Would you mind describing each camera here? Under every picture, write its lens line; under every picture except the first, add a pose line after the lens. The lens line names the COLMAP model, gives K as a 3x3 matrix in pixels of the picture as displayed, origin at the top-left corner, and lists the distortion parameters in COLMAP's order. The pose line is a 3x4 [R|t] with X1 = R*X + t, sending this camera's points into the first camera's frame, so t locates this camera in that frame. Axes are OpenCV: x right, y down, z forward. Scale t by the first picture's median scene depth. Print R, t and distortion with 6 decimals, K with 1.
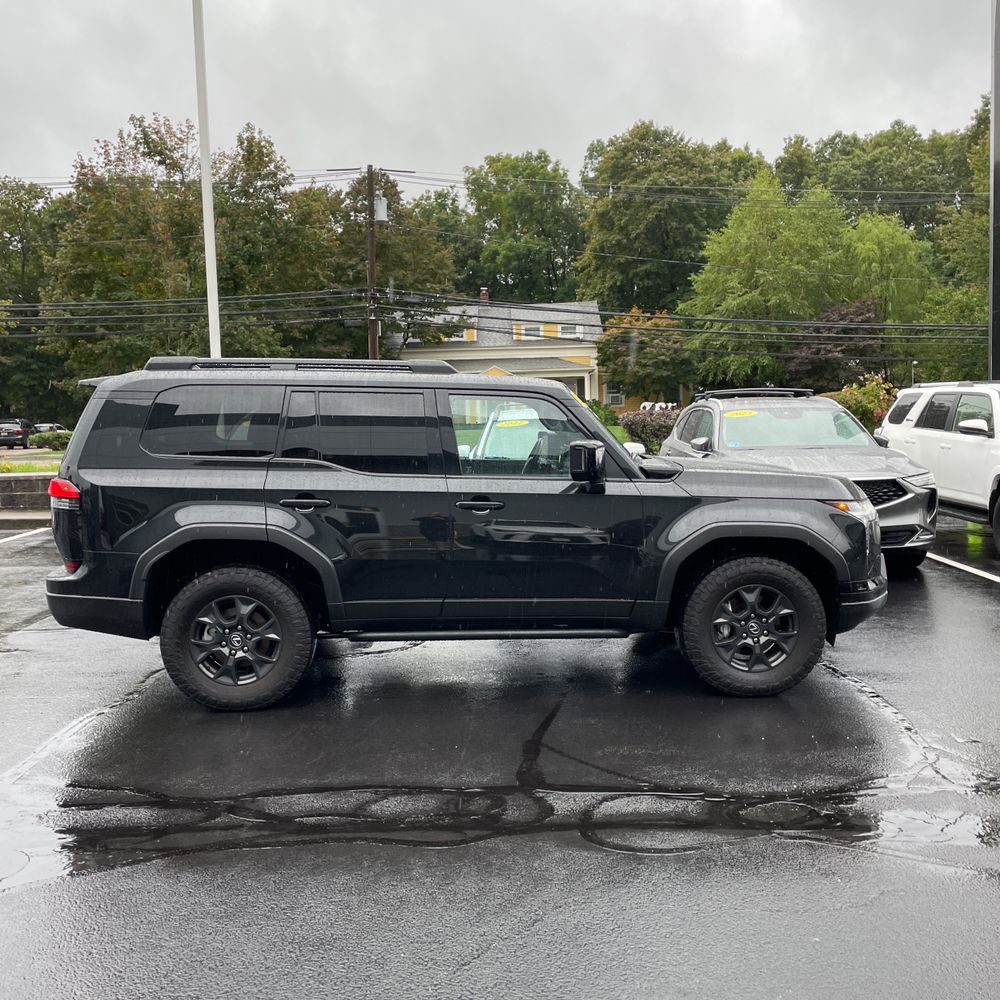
lens RADIAL K [[1009.0, 0, 506.6], [0, 1009.0, 495.7], [0, 0, 1]] dist [0.085282, -0.114586]
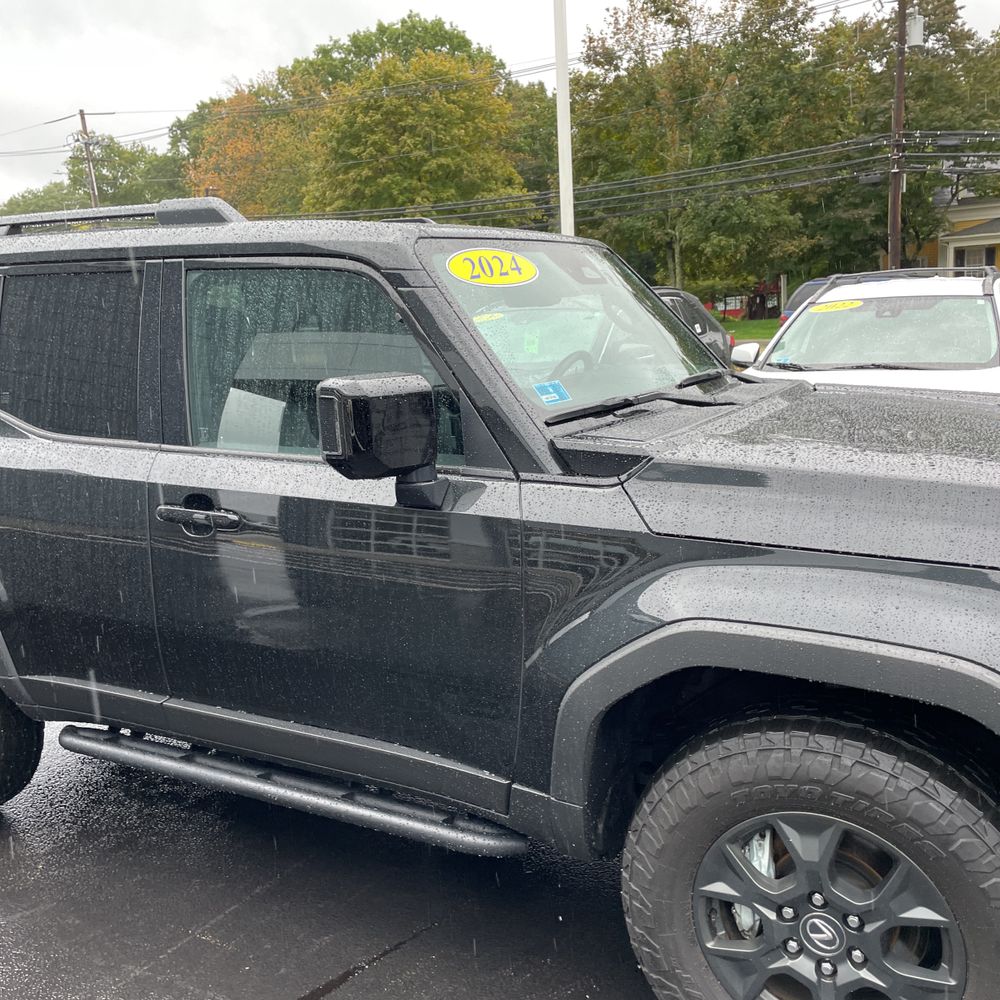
lens RADIAL K [[1009.0, 0, 506.6], [0, 1009.0, 495.7], [0, 0, 1]] dist [0.085282, -0.114586]
pose [[0.850894, 0.069830, -0.520676, 0.048913], [-0.009151, 0.992946, 0.118214, -0.008189], [0.525258, -0.095822, 0.845531, 0.101886]]
